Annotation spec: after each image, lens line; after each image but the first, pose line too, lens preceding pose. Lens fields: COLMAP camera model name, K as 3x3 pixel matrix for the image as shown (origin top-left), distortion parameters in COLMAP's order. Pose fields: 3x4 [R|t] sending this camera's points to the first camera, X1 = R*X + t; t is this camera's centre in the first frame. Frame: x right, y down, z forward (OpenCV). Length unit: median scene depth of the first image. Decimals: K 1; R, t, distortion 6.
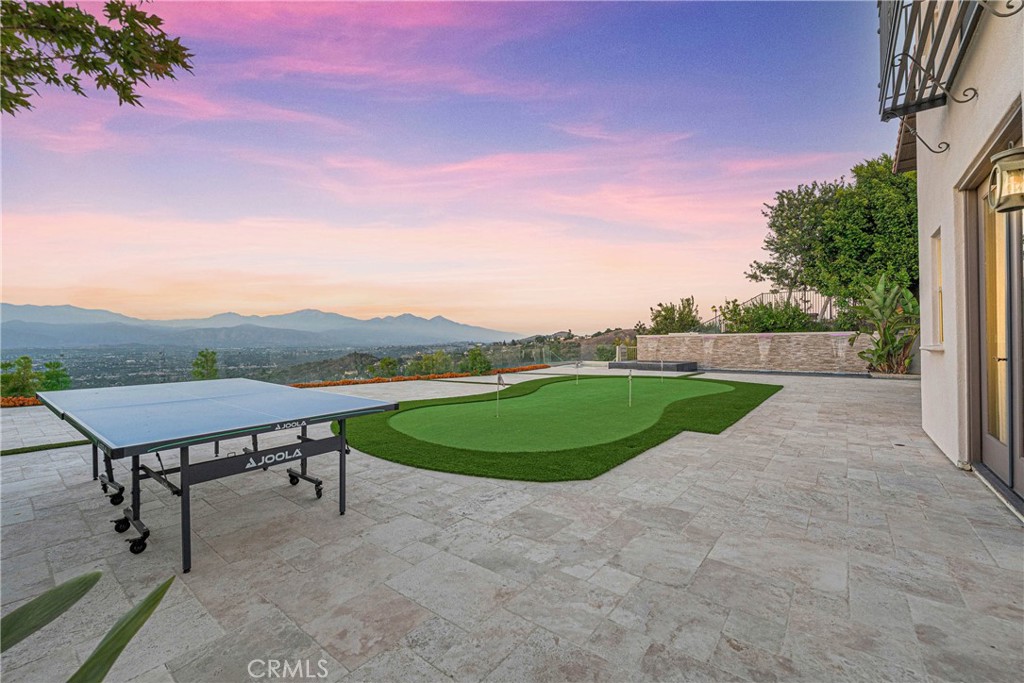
lens RADIAL K [[428.0, 0, 512.0], [0, 428.0, 341.5], [0, 0, 1]] dist [-0.000998, -0.000117]
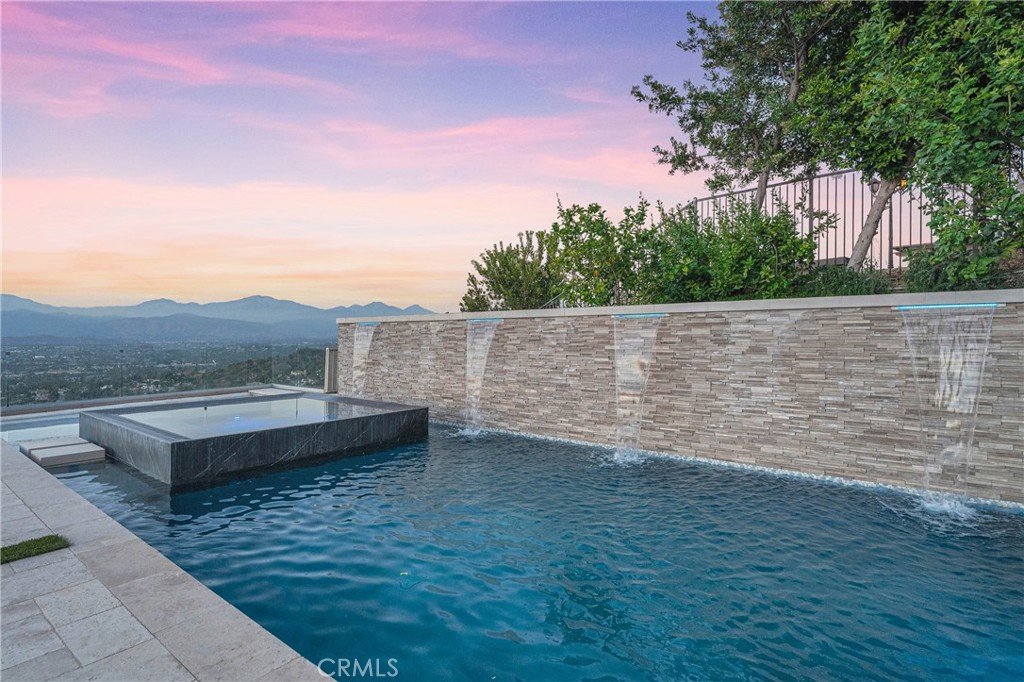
lens RADIAL K [[503.5, 0, 512.0], [0, 503.5, 341.0], [0, 0, 1]] dist [0.002584, 0.000365]
pose [[0.999886, 0.007338, 0.013222, 0.368350], [-0.007453, 0.999935, 0.008674, -0.000354], [-0.013158, -0.008772, 0.999875, 0.504058]]
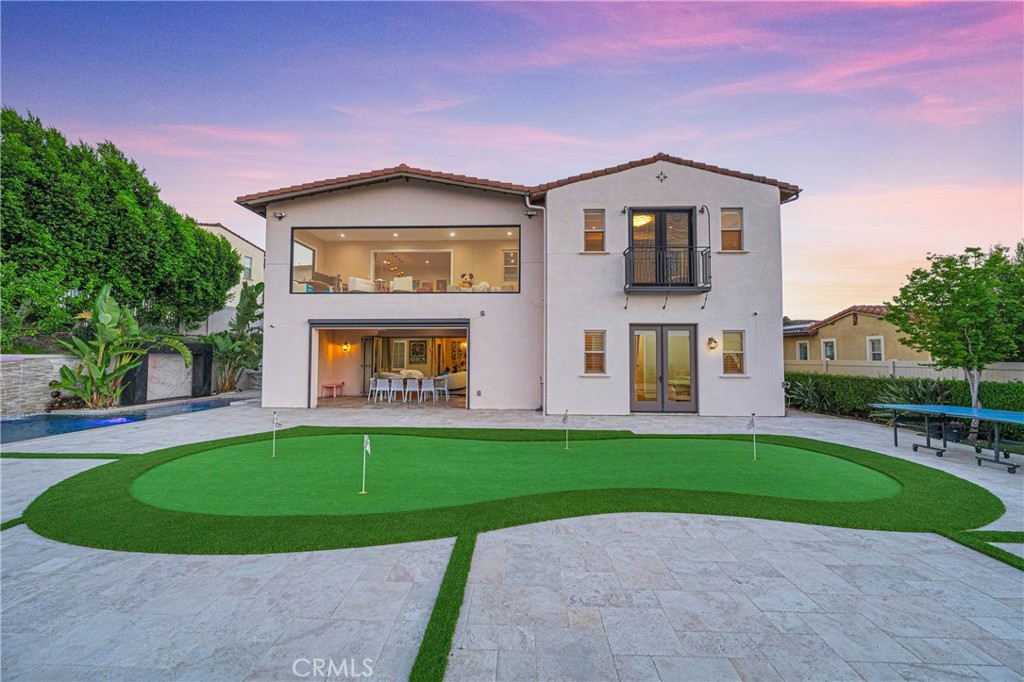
lens RADIAL K [[403.8, 0, 512.0], [0, 403.8, 341.0], [0, 0, 1]] dist [0.000274, -0.000126]
pose [[-0.599298, 0.032628, 0.799861, -0.119939], [-0.005112, 0.998993, -0.044581, -0.013049], [-0.800510, -0.030807, -0.598527, 0.497665]]
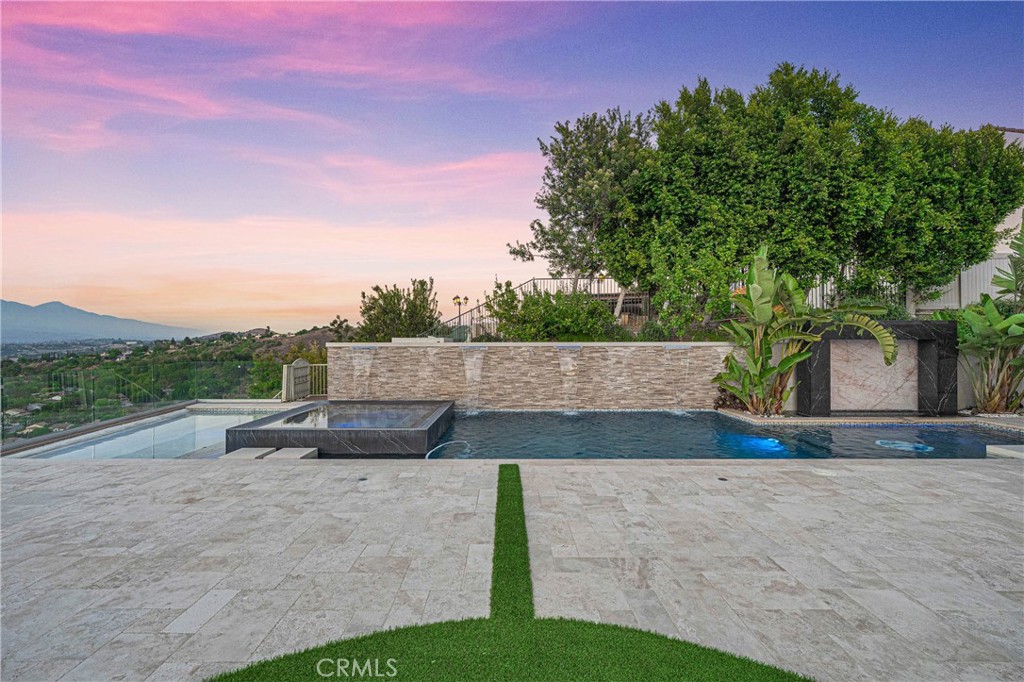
lens RADIAL K [[403.8, 0, 512.0], [0, 403.8, 341.0], [0, 0, 1]] dist [0.000274, -0.000126]
pose [[0.784516, 0.004185, 0.620095, 0.152933], [-0.006135, 0.999981, 0.001013, -0.015553], [-0.620078, -0.004599, 0.784526, 0.459588]]
